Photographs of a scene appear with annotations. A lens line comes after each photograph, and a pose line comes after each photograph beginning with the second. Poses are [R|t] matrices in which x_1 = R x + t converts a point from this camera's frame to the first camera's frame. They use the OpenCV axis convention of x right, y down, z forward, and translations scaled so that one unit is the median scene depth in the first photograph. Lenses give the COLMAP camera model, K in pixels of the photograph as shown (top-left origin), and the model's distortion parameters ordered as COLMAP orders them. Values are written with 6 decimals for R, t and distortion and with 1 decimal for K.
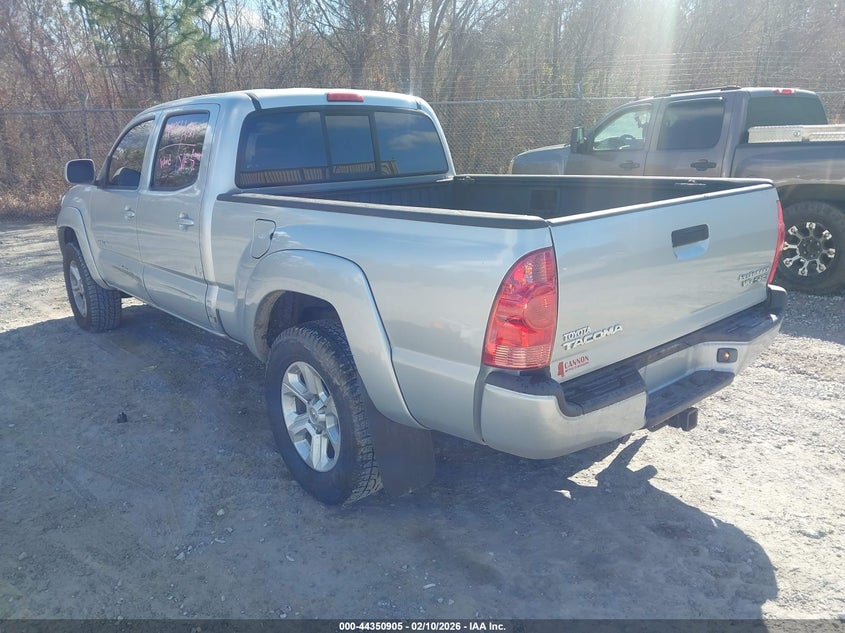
lens RADIAL K [[651.9, 0, 420.0], [0, 651.9, 315.4], [0, 0, 1]] dist [0.004343, 0.004389]
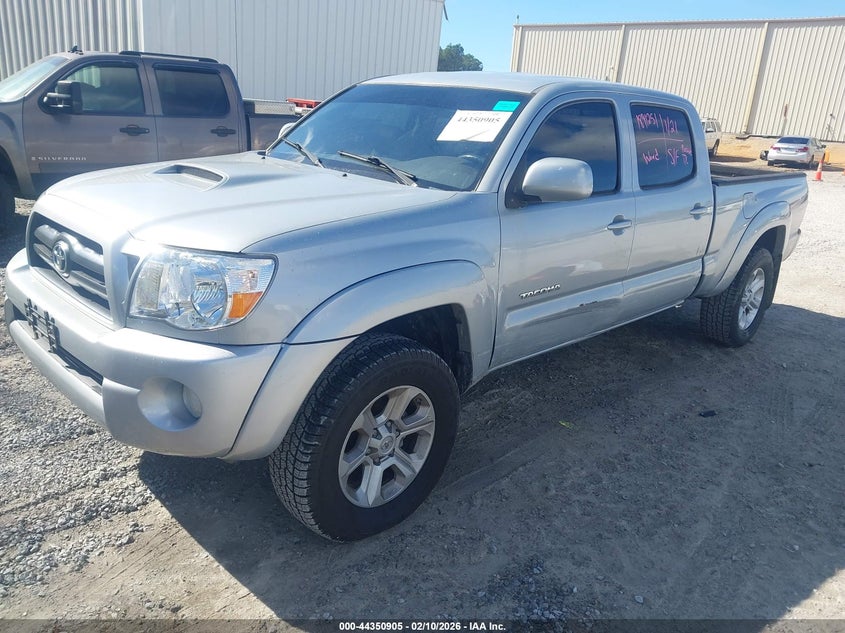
lens RADIAL K [[651.9, 0, 420.0], [0, 651.9, 315.4], [0, 0, 1]] dist [0.004343, 0.004389]
pose [[-0.061445, -0.282521, 0.957291, -1.611766], [0.197692, 0.936657, 0.289121, -0.434908], [-0.978337, 0.207014, -0.001701, 1.674423]]
